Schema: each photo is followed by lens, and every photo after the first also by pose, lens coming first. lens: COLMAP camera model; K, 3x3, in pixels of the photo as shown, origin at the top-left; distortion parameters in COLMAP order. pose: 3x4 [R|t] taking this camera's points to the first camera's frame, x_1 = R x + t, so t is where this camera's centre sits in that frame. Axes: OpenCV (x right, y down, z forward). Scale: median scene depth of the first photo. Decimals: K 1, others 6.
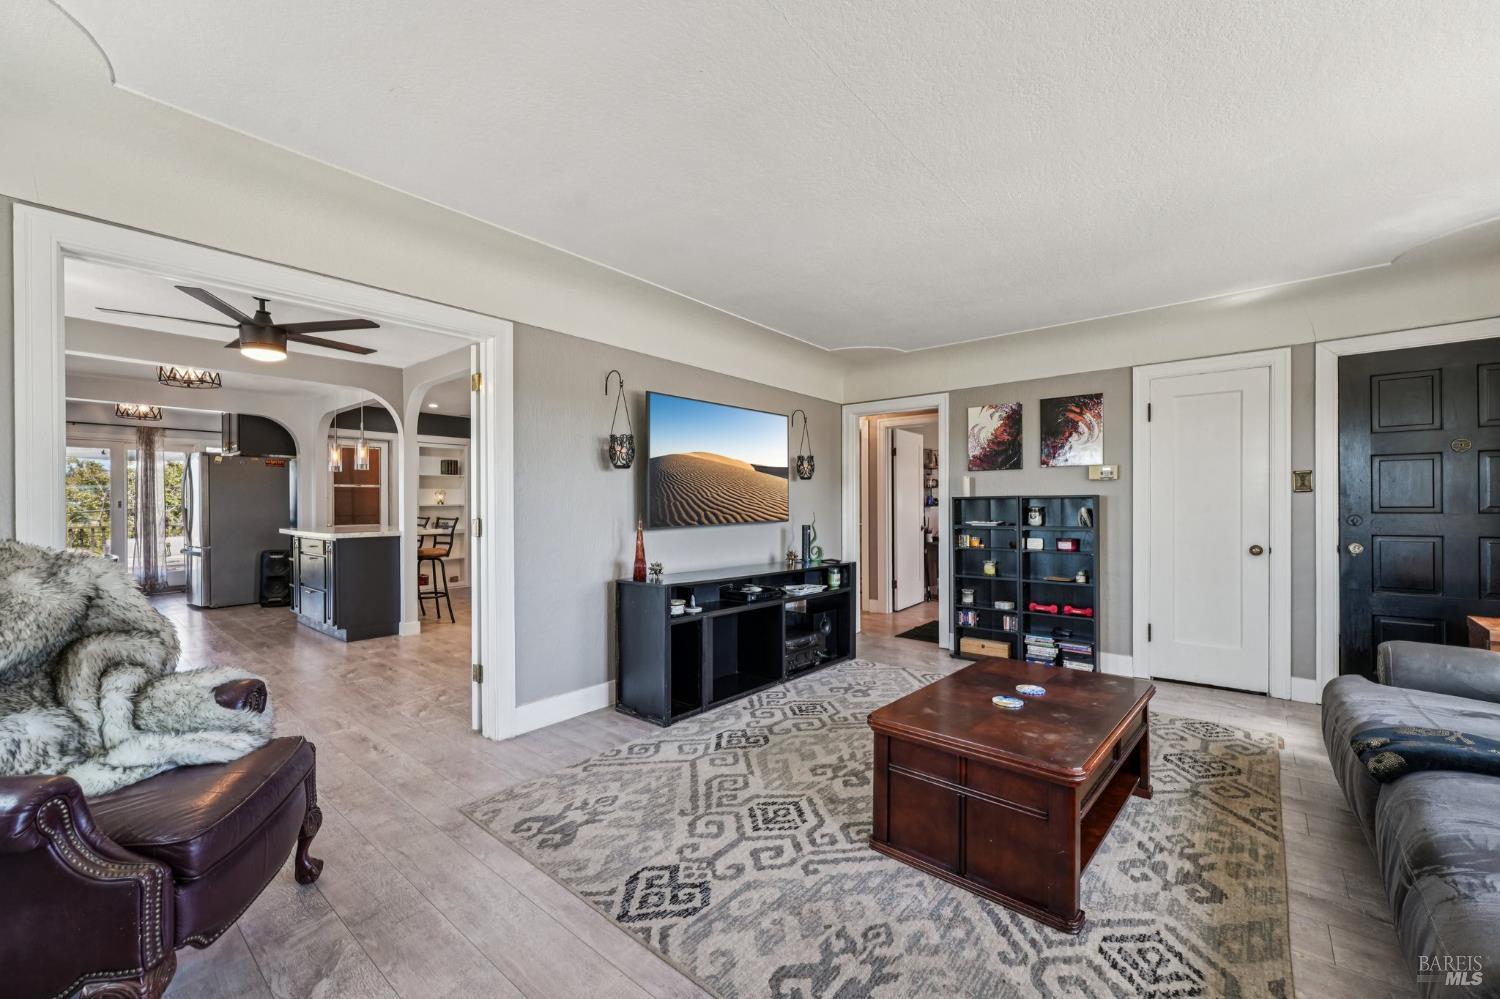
lens RADIAL K [[604.5, 0, 746.2], [0, 604.5, 500.4], [0, 0, 1]] dist [-0.001568, 0.000047]
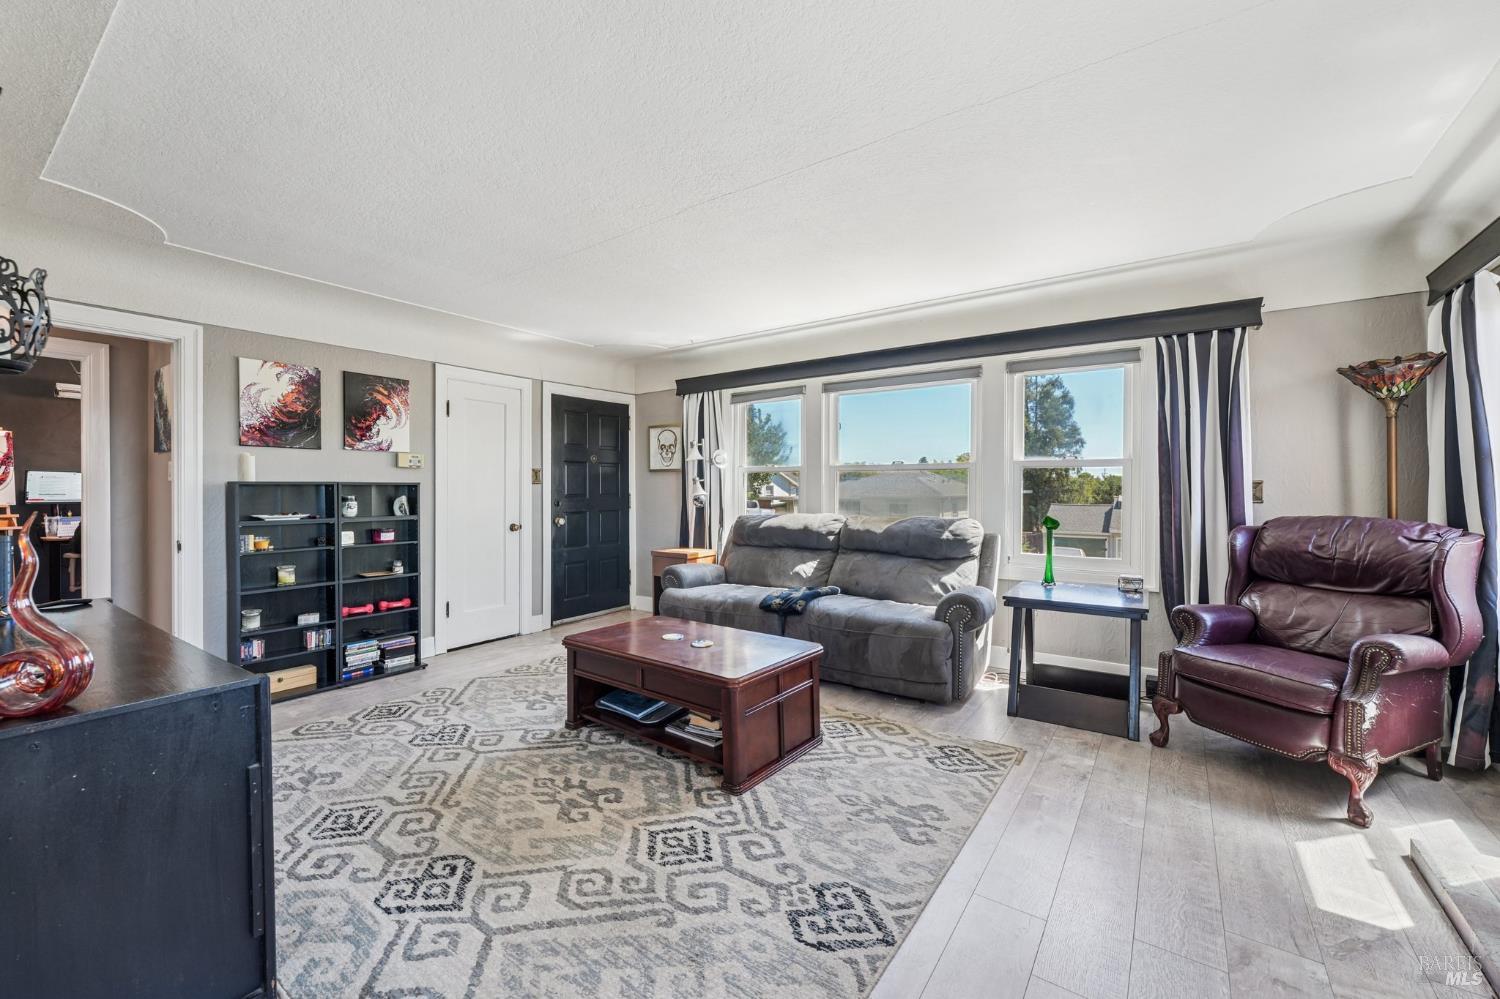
lens RADIAL K [[604.5, 0, 746.2], [0, 604.5, 494.0], [0, 0, 1]] dist [-0.001568, 0.000047]
pose [[-0.082024, 0.000430, 0.996630, -0.631588], [-0.004209, 0.999991, -0.000778, 0.010655], [-0.996621, -0.004259, -0.082022, 0.746063]]
